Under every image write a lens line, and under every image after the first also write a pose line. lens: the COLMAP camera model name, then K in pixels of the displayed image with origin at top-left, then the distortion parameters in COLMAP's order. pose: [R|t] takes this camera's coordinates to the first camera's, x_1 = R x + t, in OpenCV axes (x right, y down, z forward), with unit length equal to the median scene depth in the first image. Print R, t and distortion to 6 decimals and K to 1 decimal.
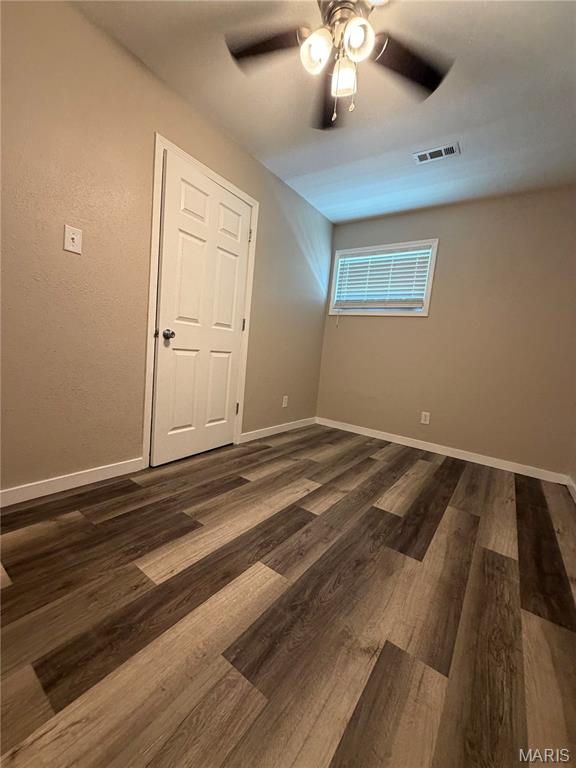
lens RADIAL K [[307.6, 0, 288.0], [0, 307.6, 384.3], [0, 0, 1]] dist [-0.002989, 0.000893]
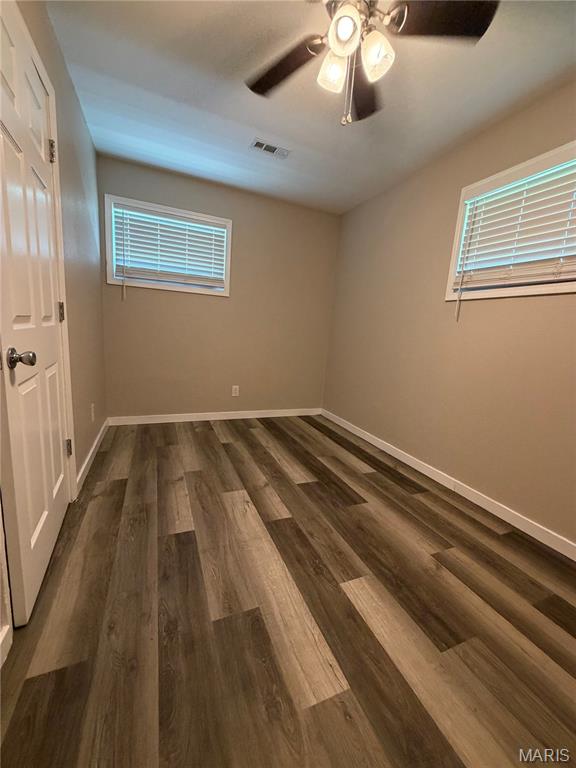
lens RADIAL K [[307.6, 0, 287.9], [0, 307.6, 382.7], [0, 0, 1]] dist [-0.002989, 0.000893]
pose [[0.517999, -0.205267, 0.830387, -0.596144], [0.074167, 0.977902, 0.195466, -0.196434], [-0.852160, -0.039664, 0.521776, 0.422880]]
